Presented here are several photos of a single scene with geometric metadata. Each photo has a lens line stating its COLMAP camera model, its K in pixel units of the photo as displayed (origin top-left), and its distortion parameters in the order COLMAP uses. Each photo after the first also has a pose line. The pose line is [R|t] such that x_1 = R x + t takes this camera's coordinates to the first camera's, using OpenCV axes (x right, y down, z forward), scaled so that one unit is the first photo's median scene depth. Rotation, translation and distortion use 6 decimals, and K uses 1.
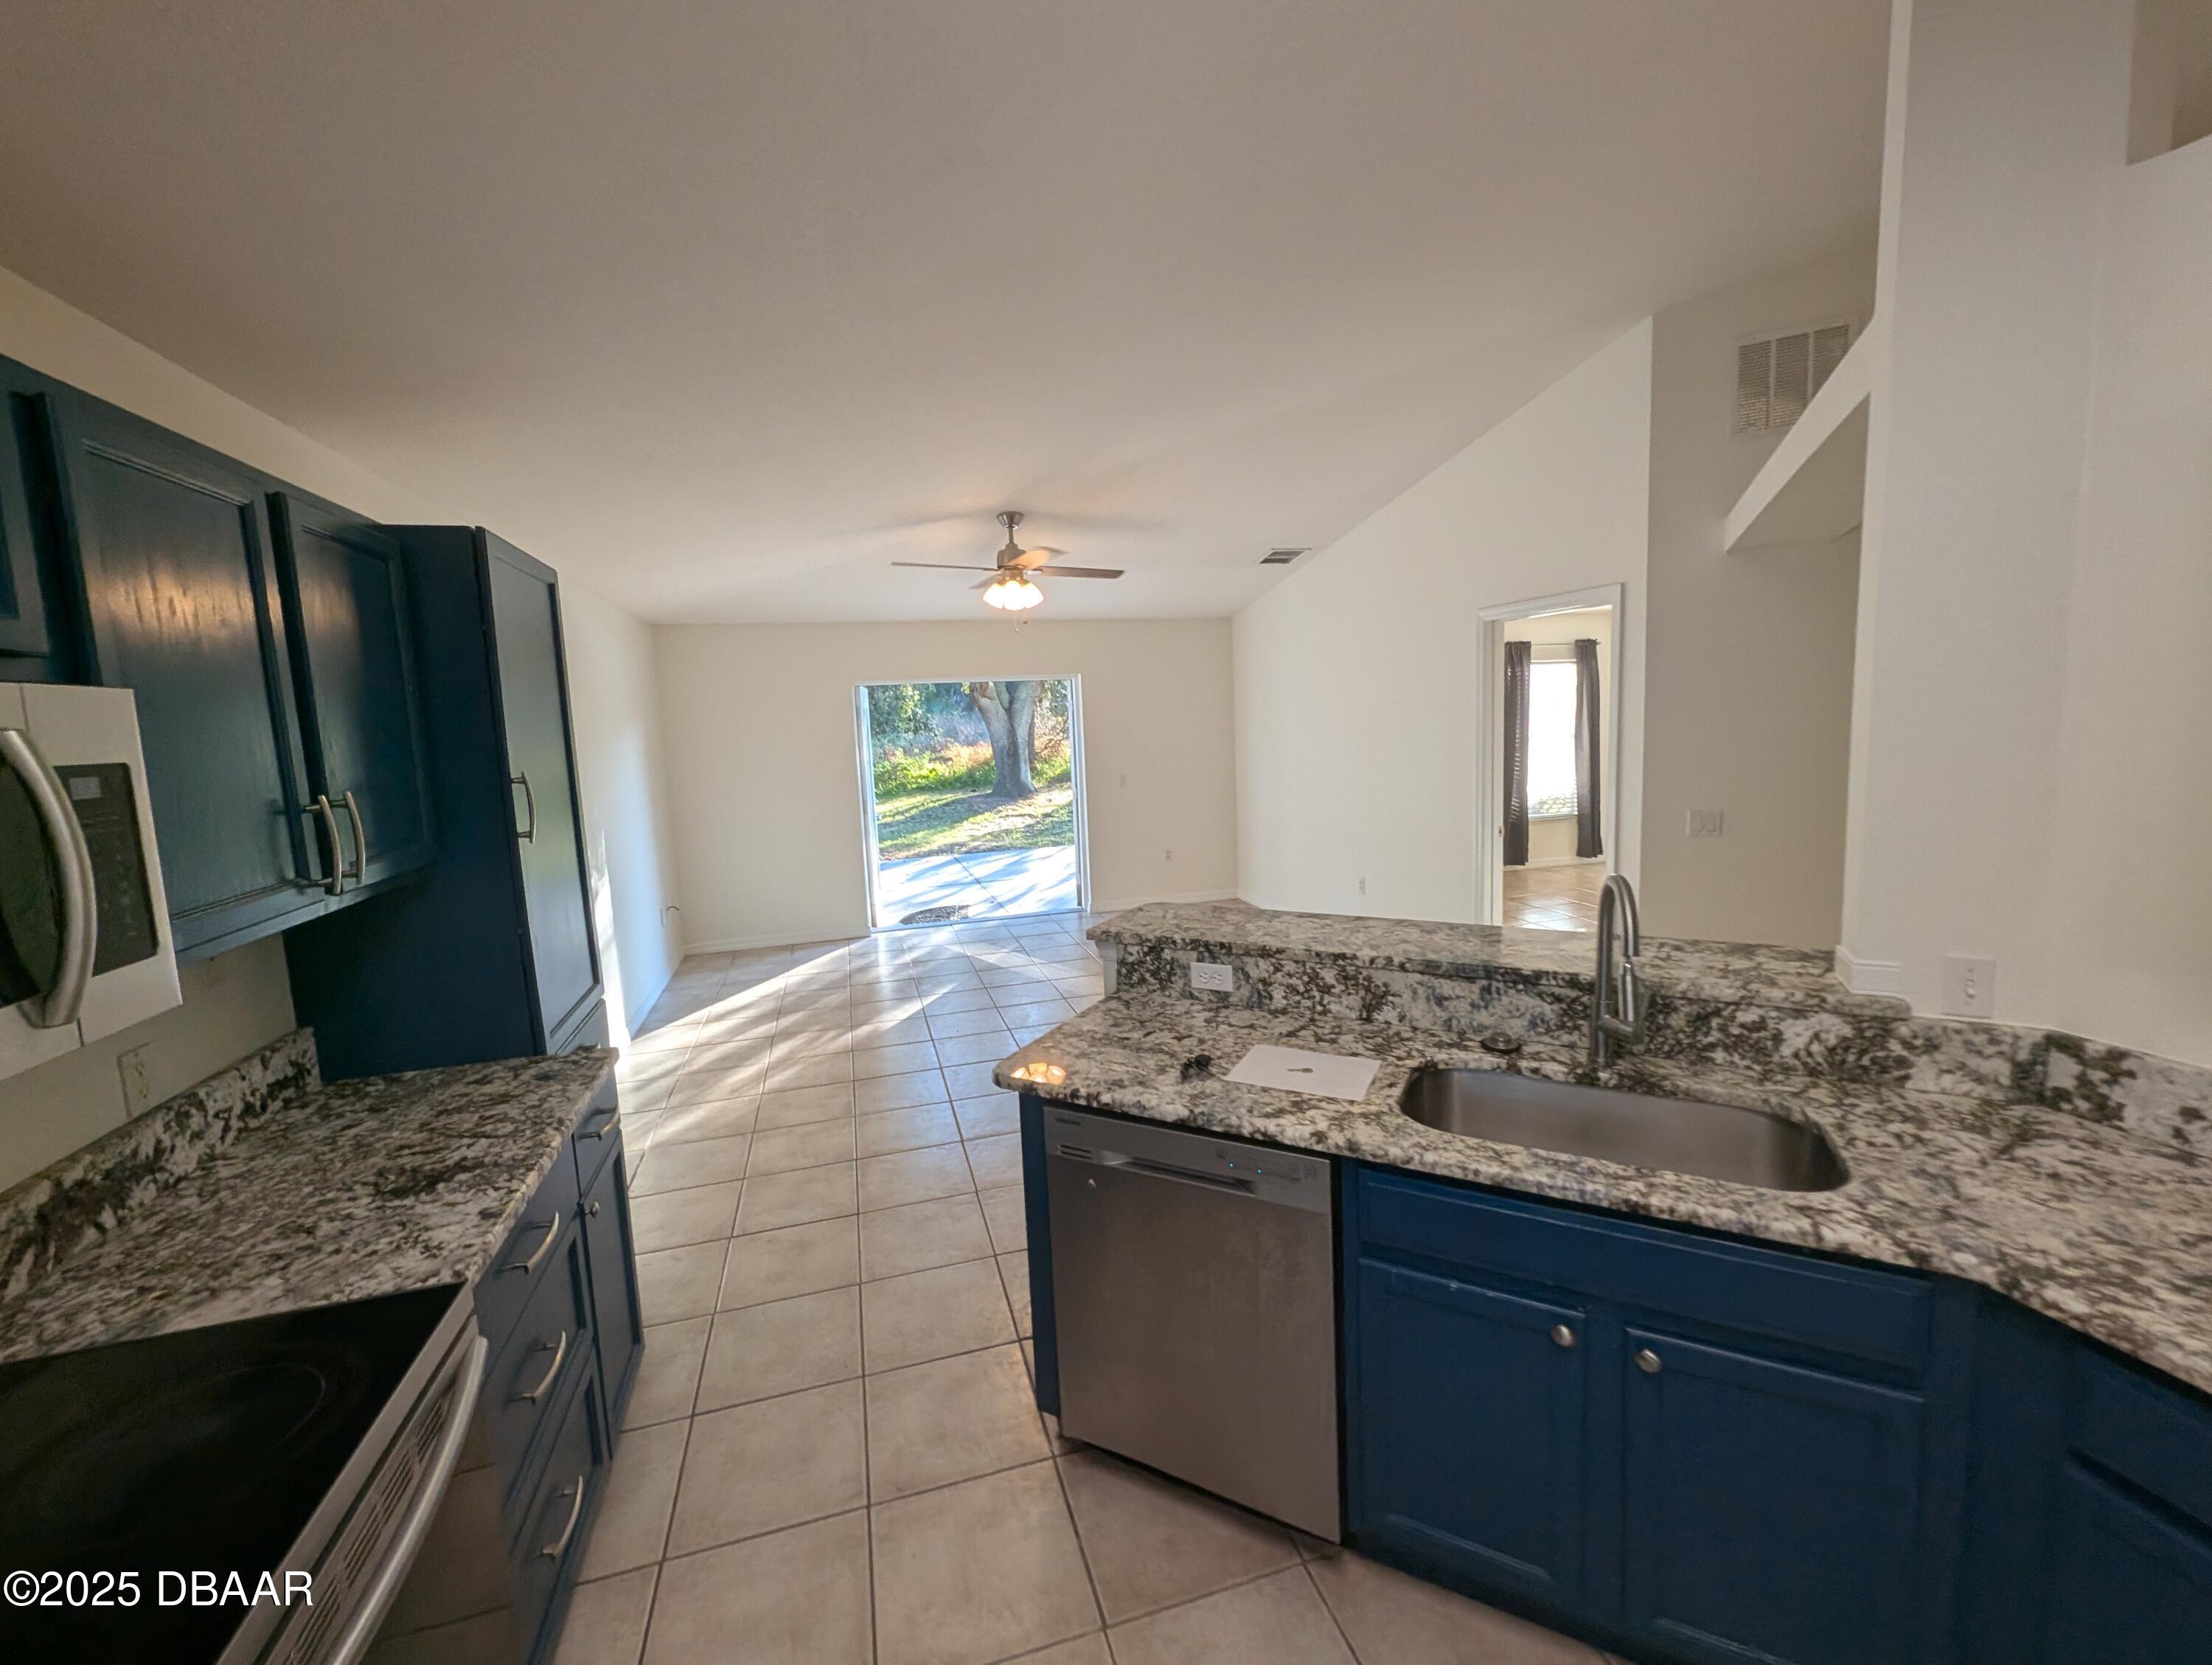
lens RADIAL K [[913.0, 0, 1101.9], [0, 913.0, 821.4], [0, 0, 1]] dist [0.003692, -0.002326]
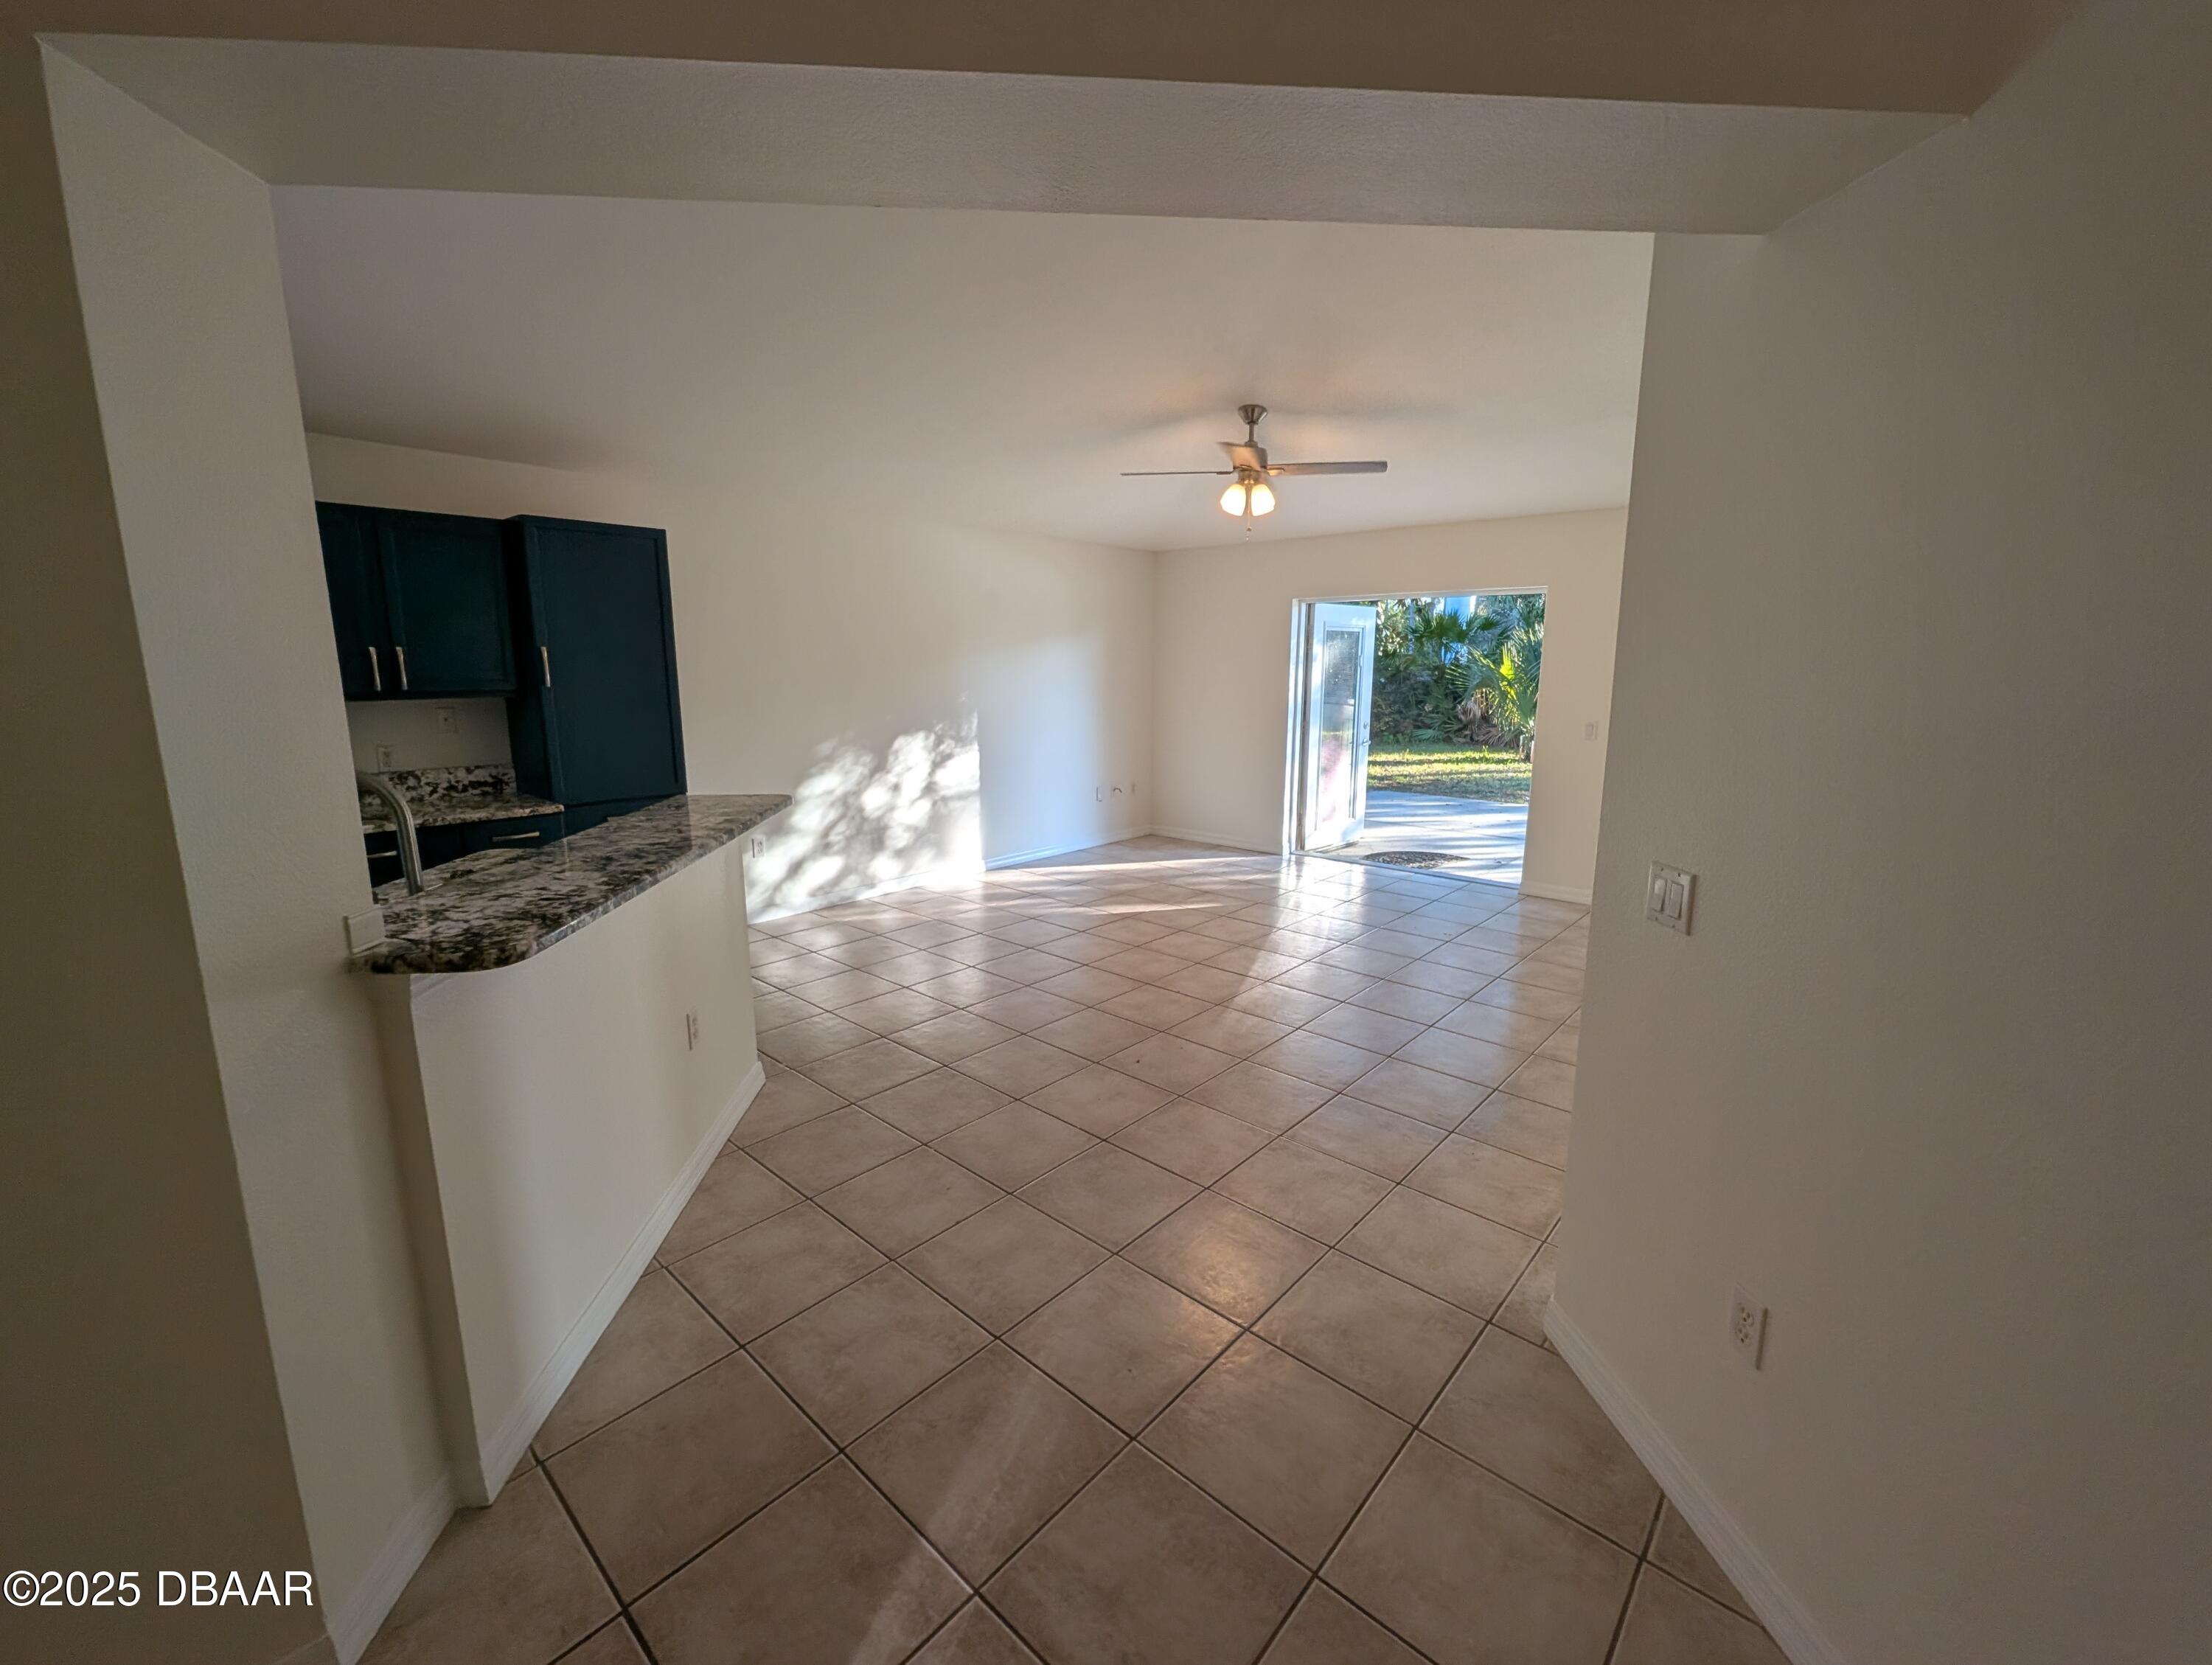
lens RADIAL K [[913.0, 0, 1102.5], [0, 913.0, 819.8], [0, 0, 1]] dist [0.003692, -0.002326]
pose [[0.529581, 0.187090, -0.827370, 1.087387], [-0.120633, 0.982071, 0.144858, -0.080847], [0.839638, 0.023094, 0.542656, 0.658113]]
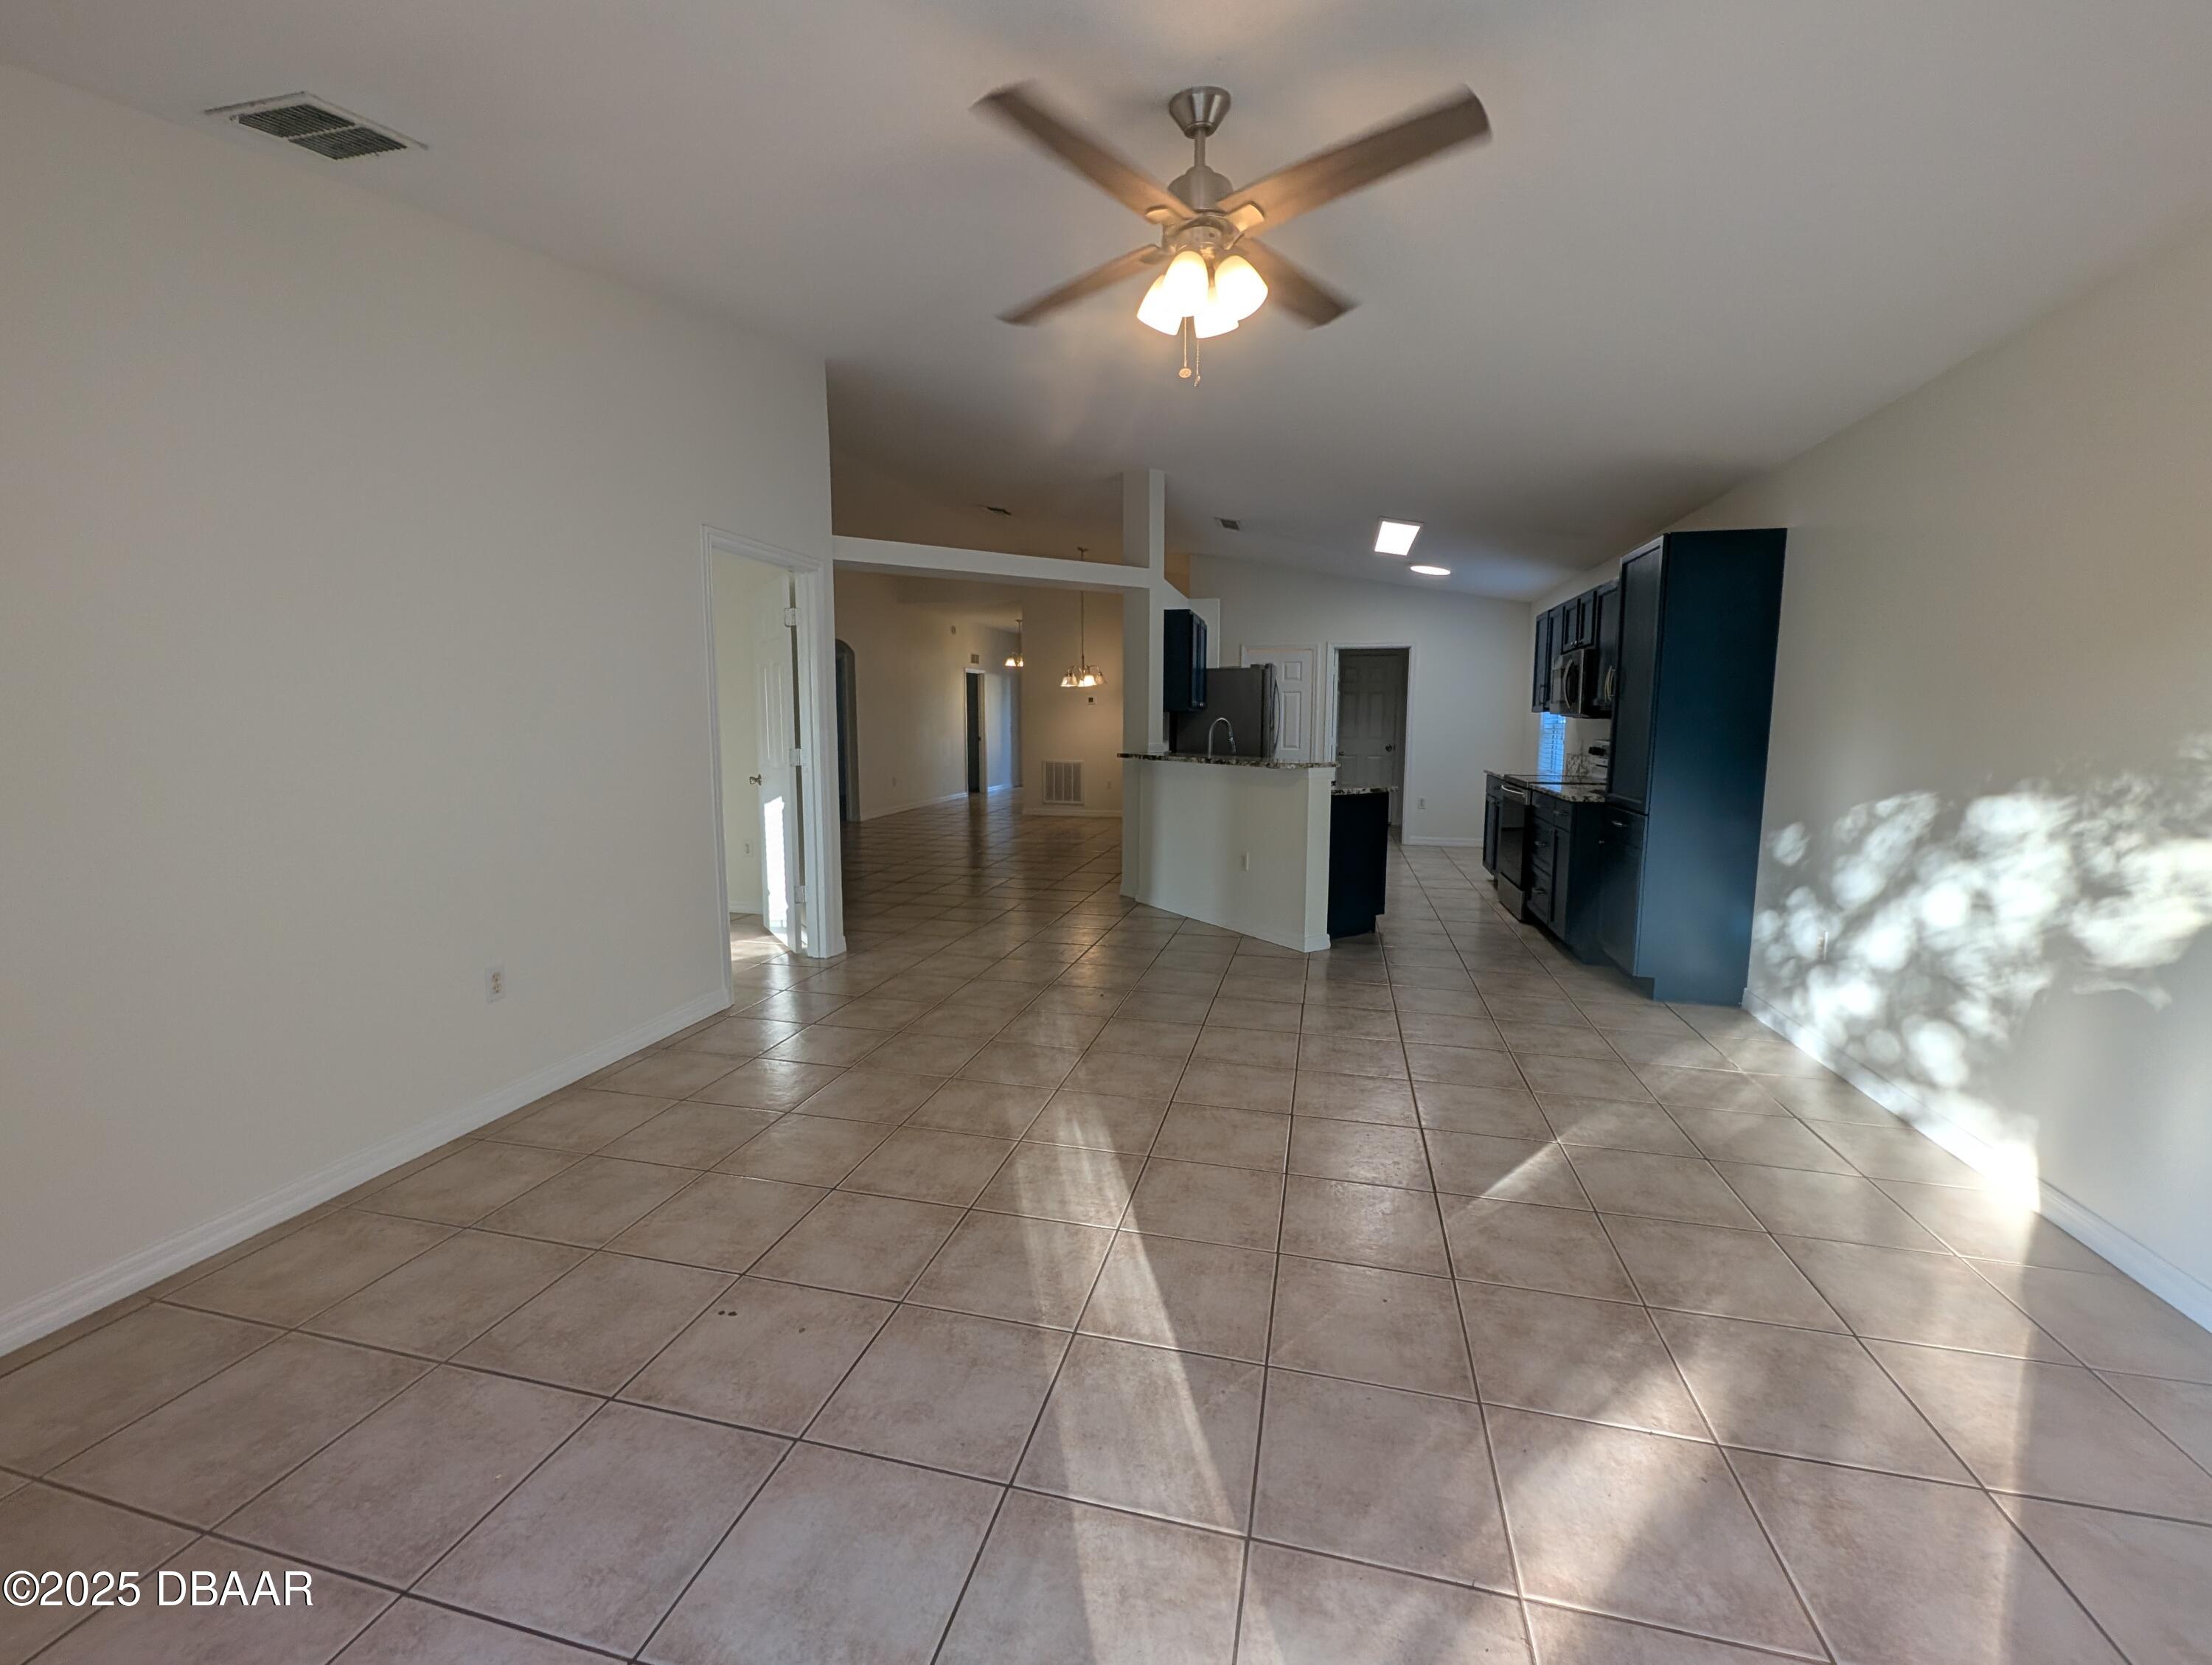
lens RADIAL K [[913.0, 0, 1104.1], [0, 913.0, 810.3], [0, 0, 1]] dist [0.003692, -0.002326]
pose [[-0.865340, -0.002493, 0.501179, -0.473492], [0.100189, 0.978943, 0.177857, -0.148813], [-0.491070, 0.204119, -0.846868, 2.438741]]
